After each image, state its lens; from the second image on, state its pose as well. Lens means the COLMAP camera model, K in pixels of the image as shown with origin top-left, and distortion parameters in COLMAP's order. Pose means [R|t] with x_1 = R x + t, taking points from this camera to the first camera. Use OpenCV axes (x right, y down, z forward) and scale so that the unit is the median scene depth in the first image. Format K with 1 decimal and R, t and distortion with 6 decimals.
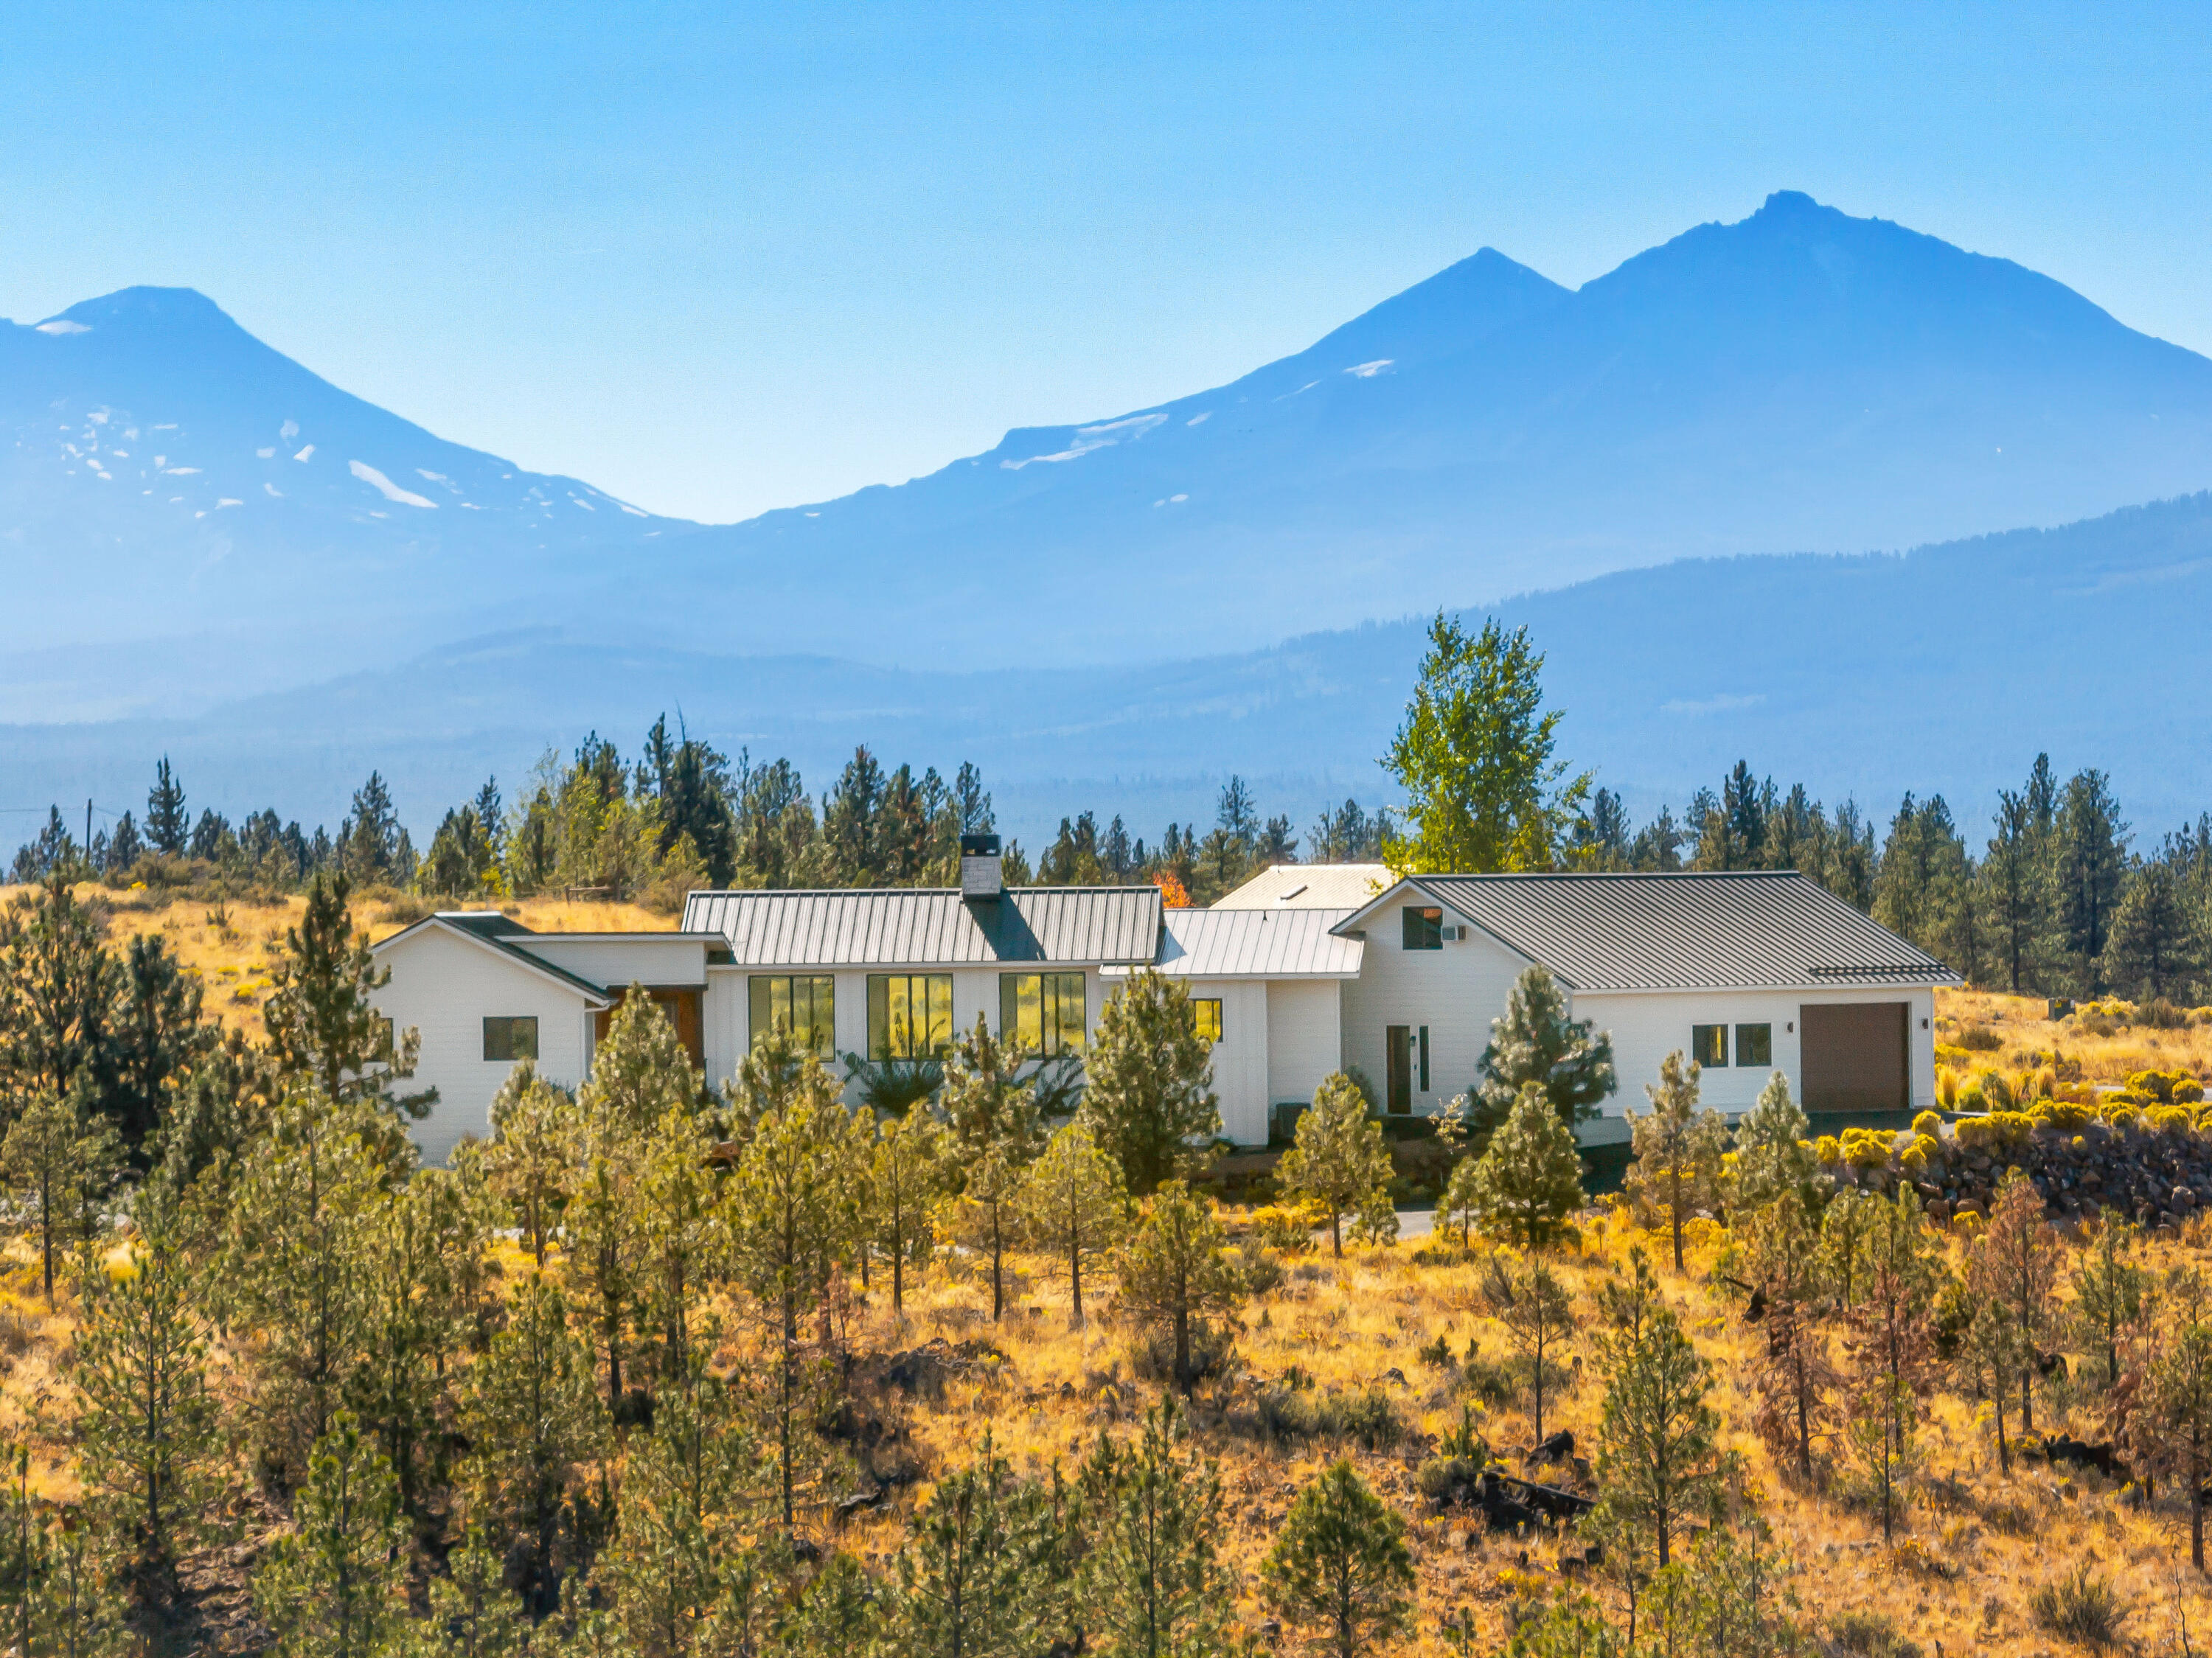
lens RADIAL K [[8802.4, 0, 1106.0], [0, 8802.4, 829.0], [0, 0, 1]] dist [0.084681, 0.849461]
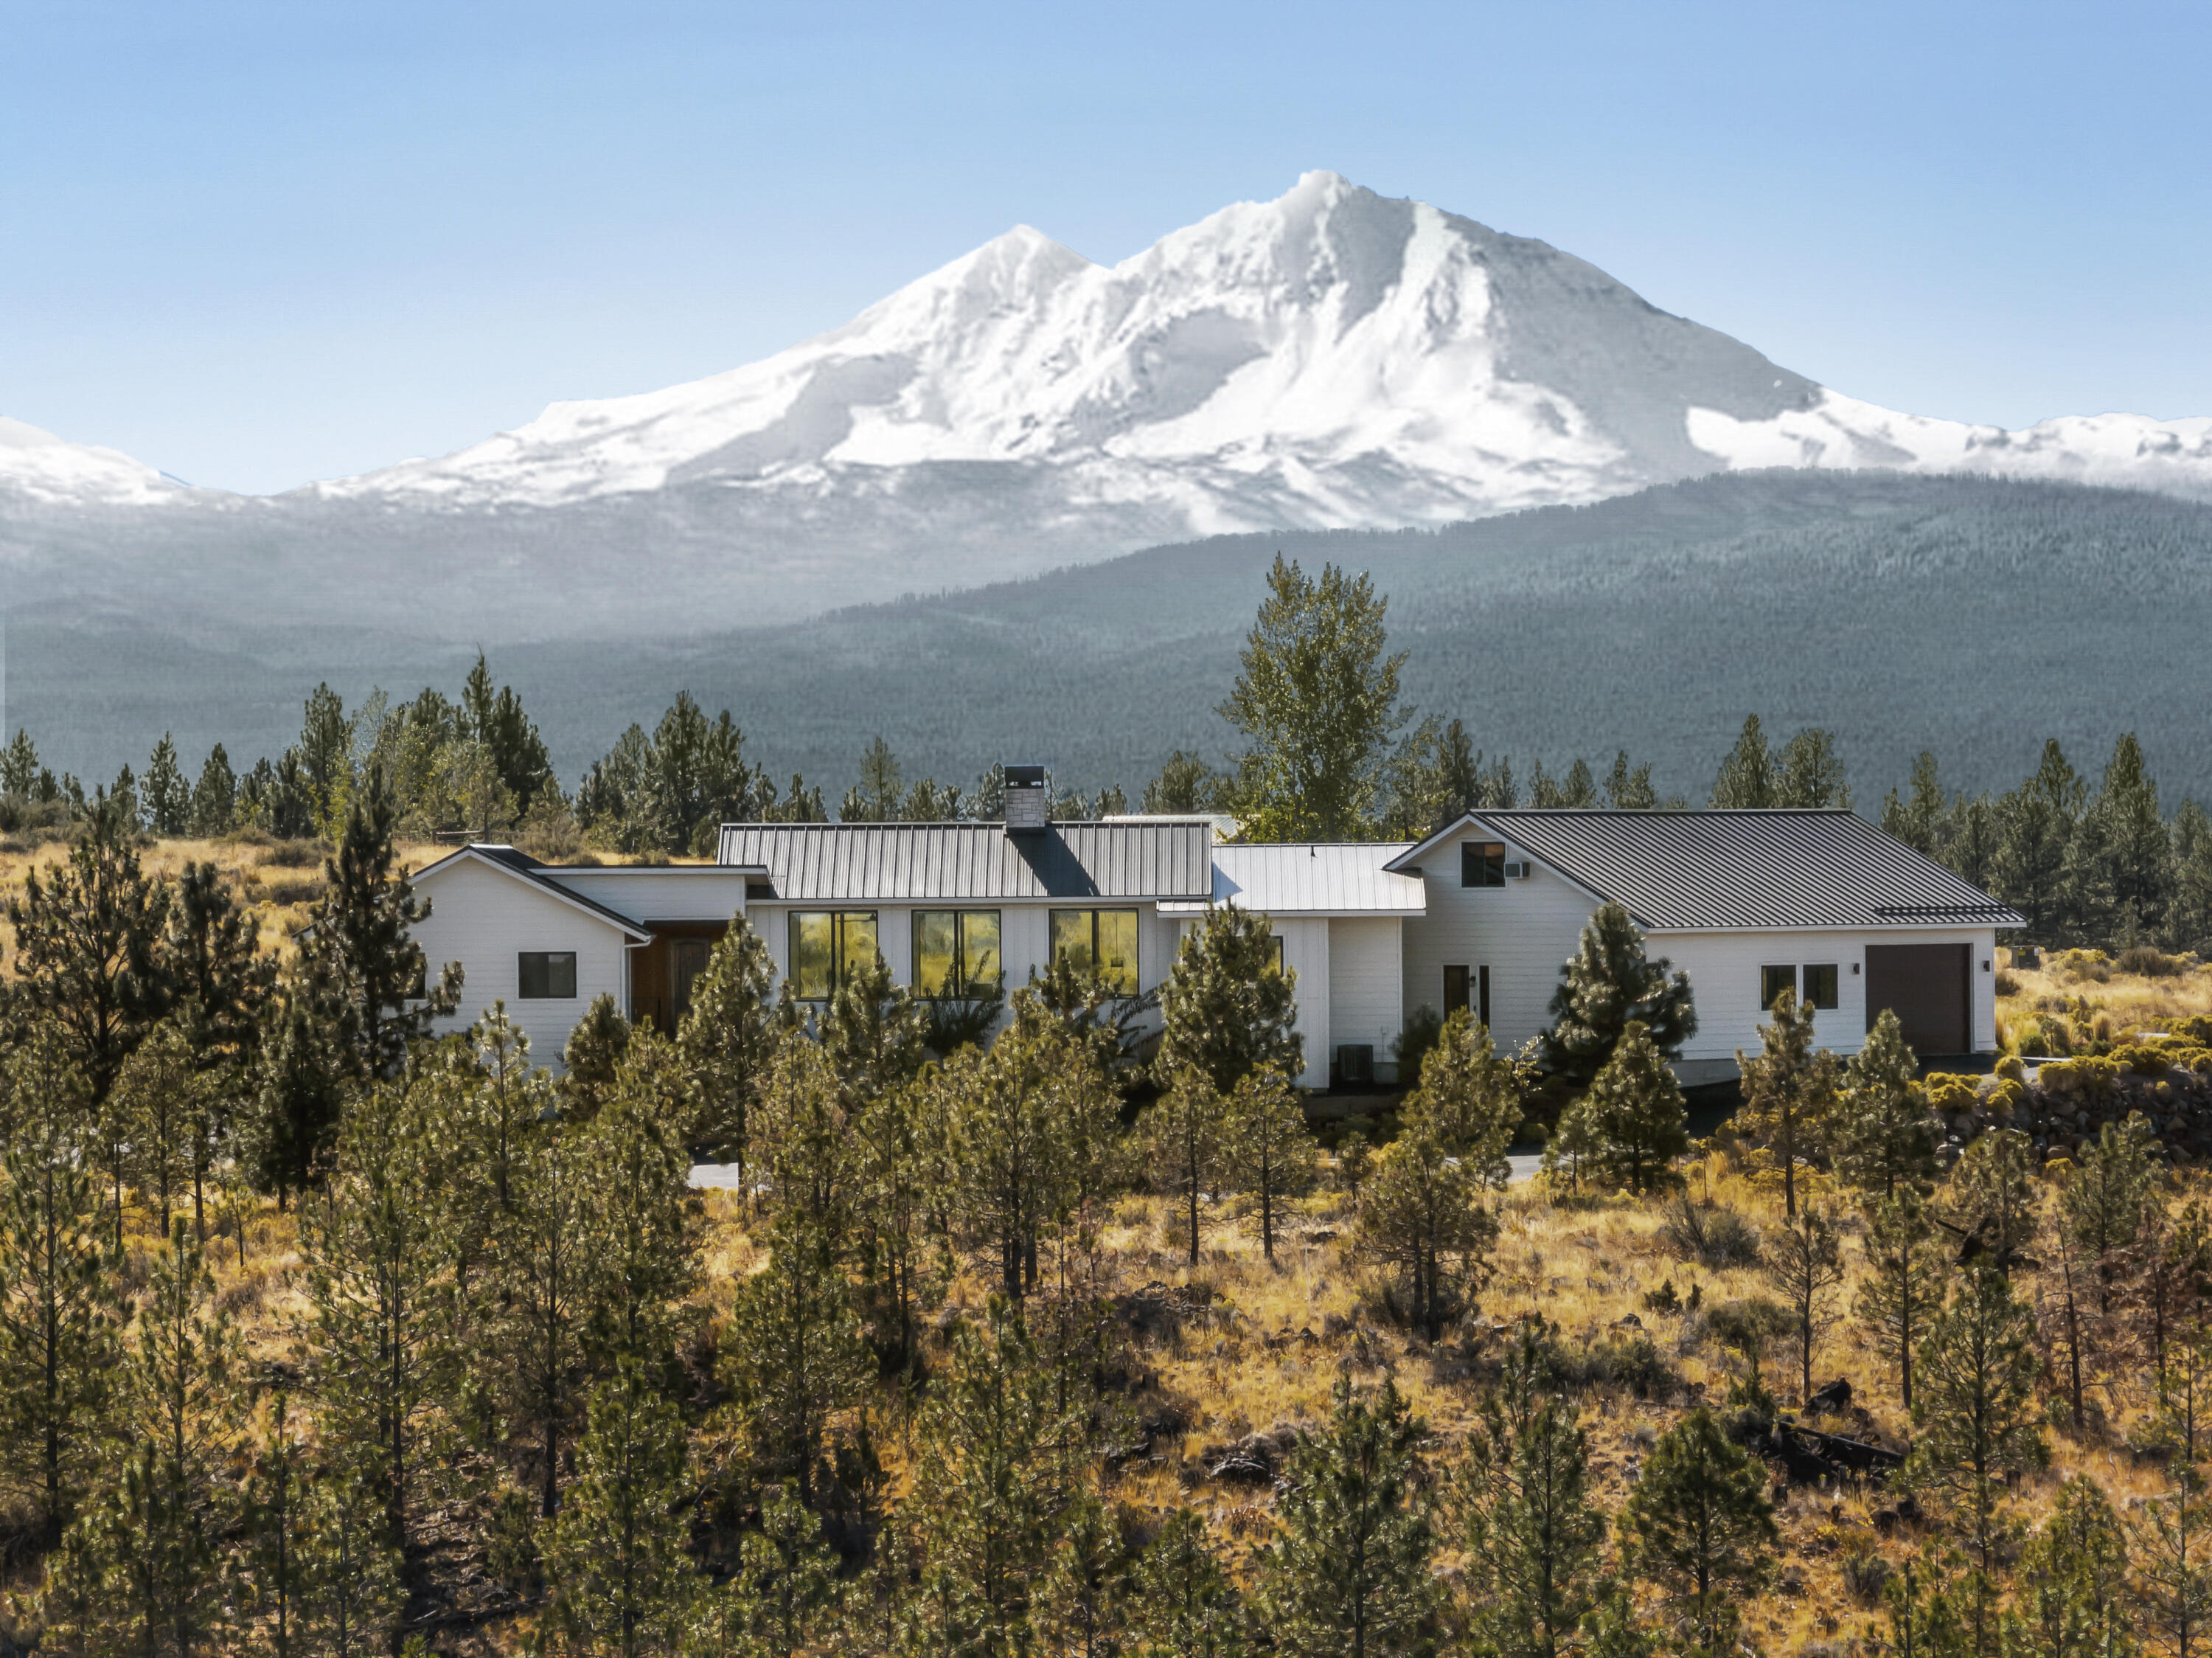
lens RADIAL K [[8757.5, 0, 1106.0], [0, 8757.5, 829.0], [0, 0, 1]] dist [0.004924, 5.086084]
pose [[0.998800, 0.004068, 0.048812, -0.054525], [-0.004240, 0.999985, 0.003413, 0.004406], [-0.048797, -0.003616, 0.998802, 0.042652]]
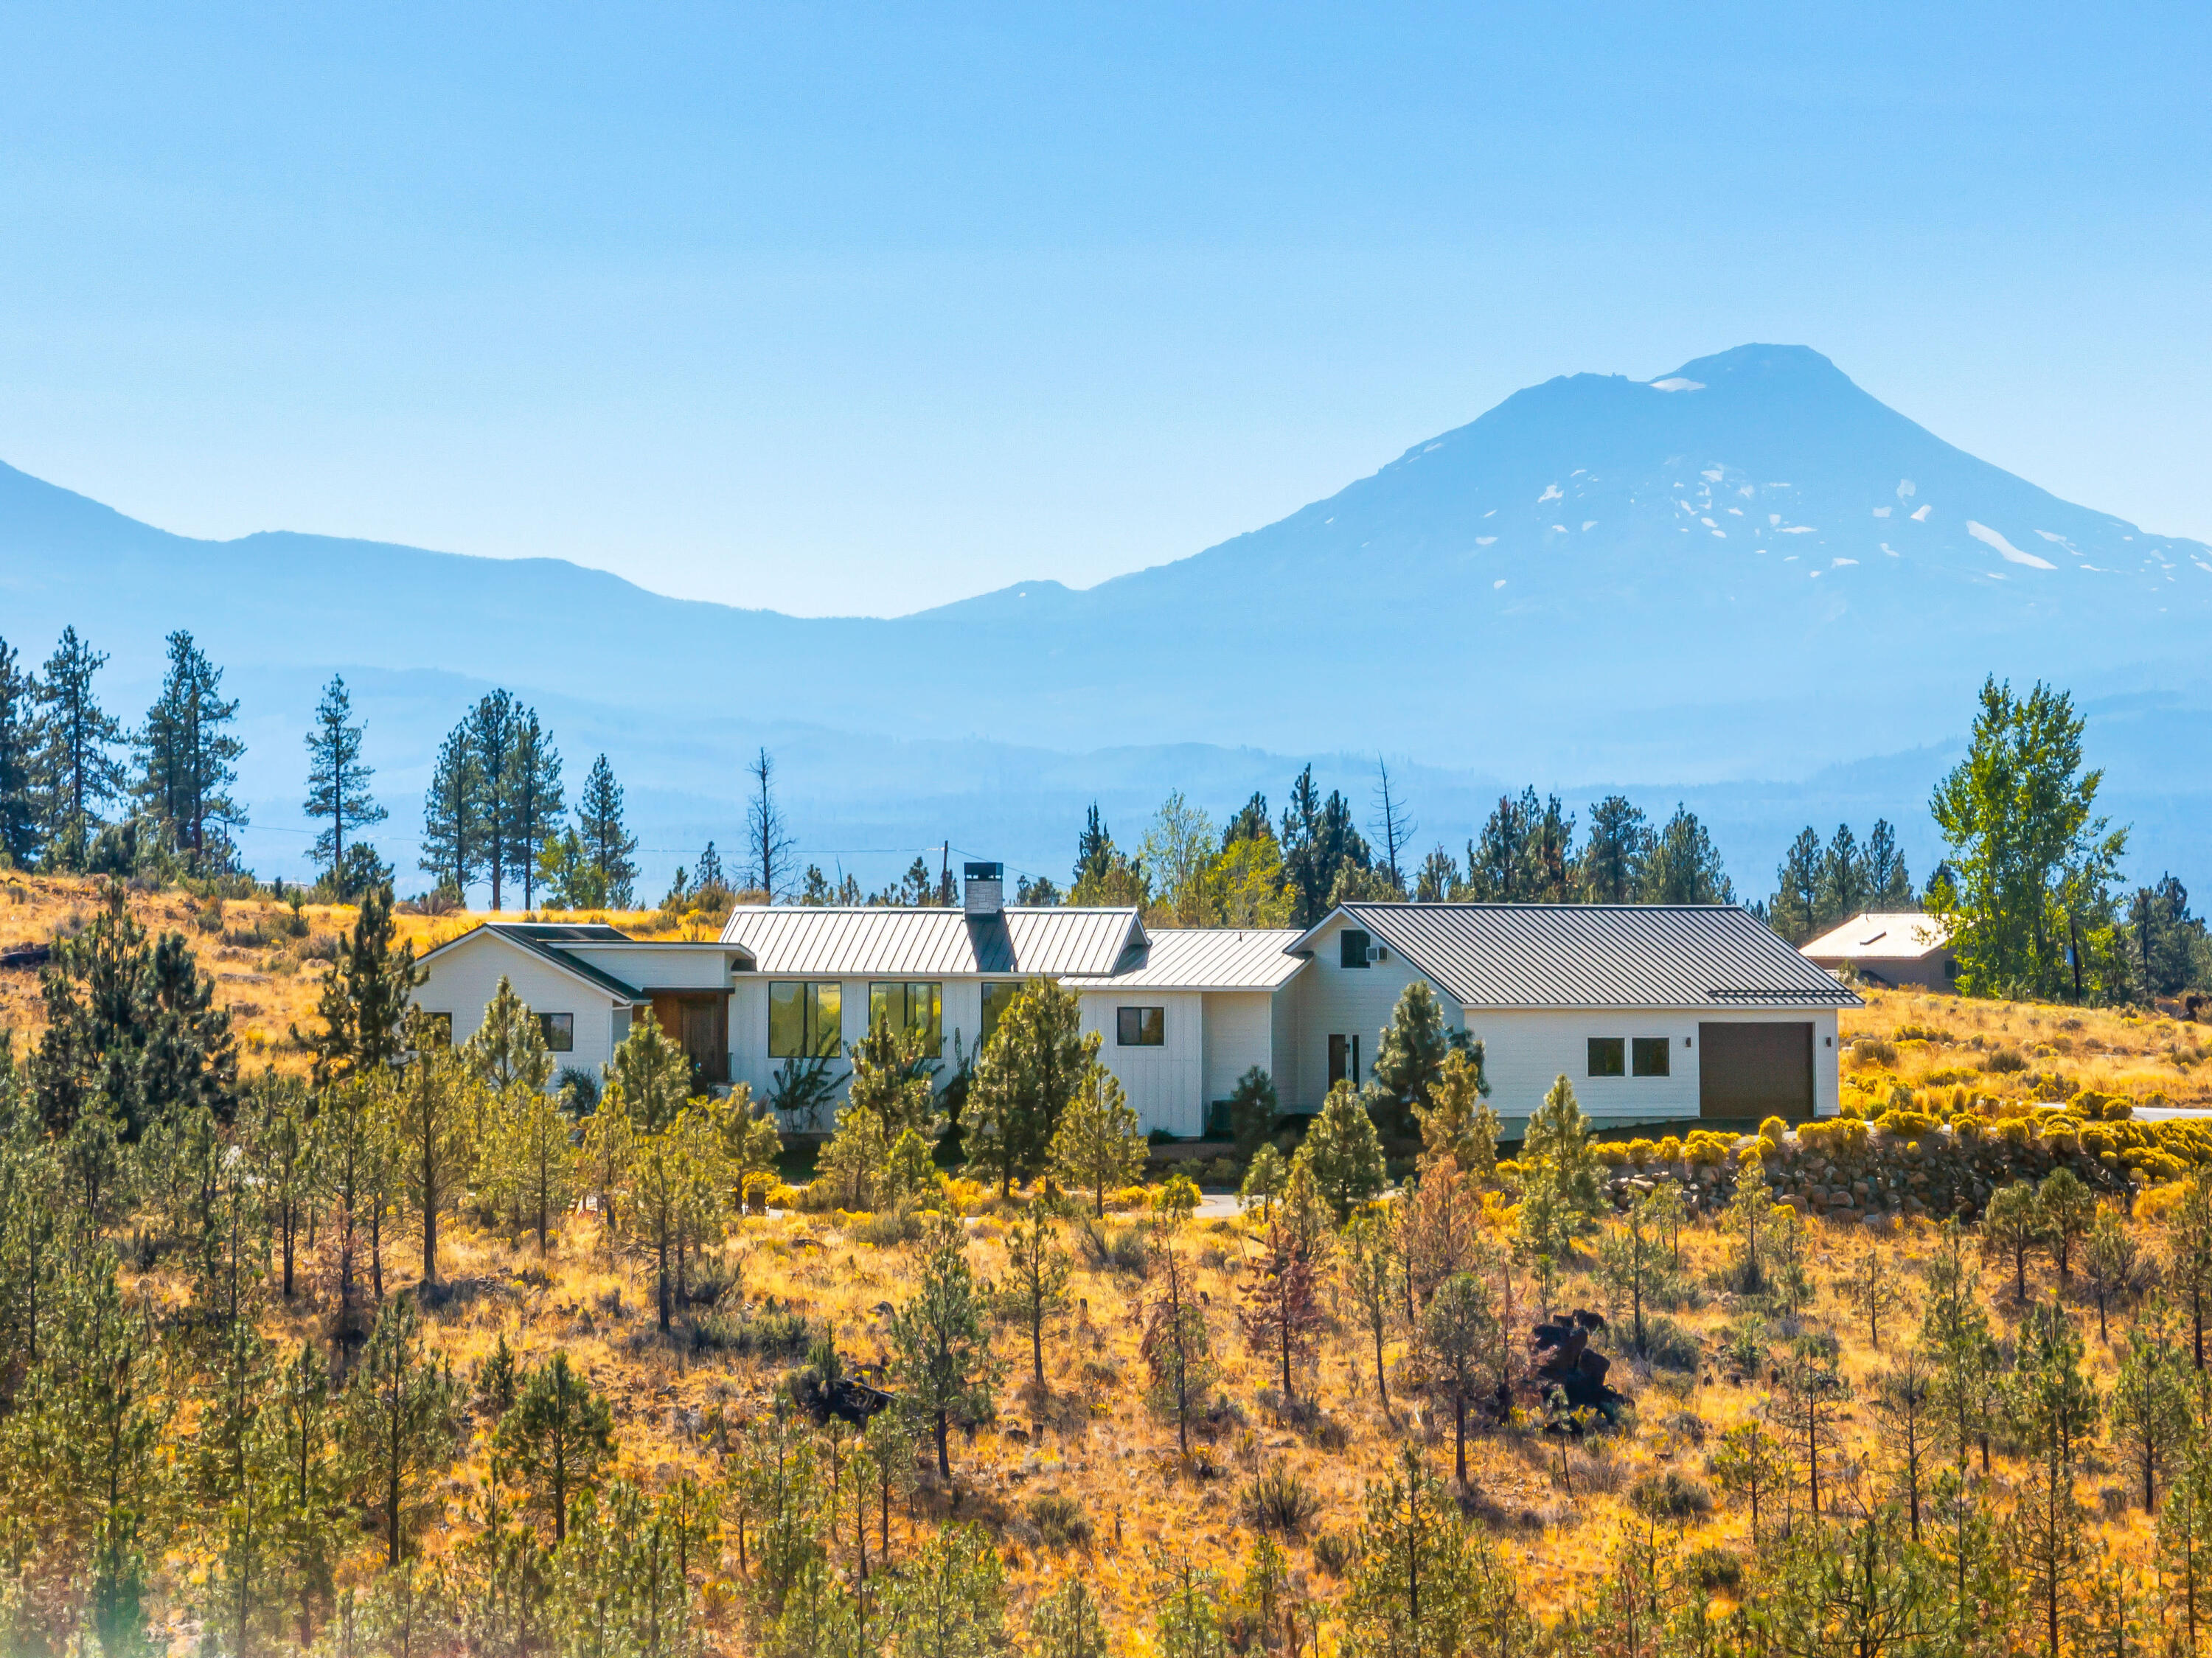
lens RADIAL K [[8802.4, 0, 1106.0], [0, 8802.4, 829.0], [0, 0, 1]] dist [0.084681, 0.849461]
pose [[0.985931, 0.013049, -0.166641, 0.201286], [-0.014233, 0.999881, -0.005912, 0.003009], [0.166544, 0.008201, 0.986000, -0.133428]]
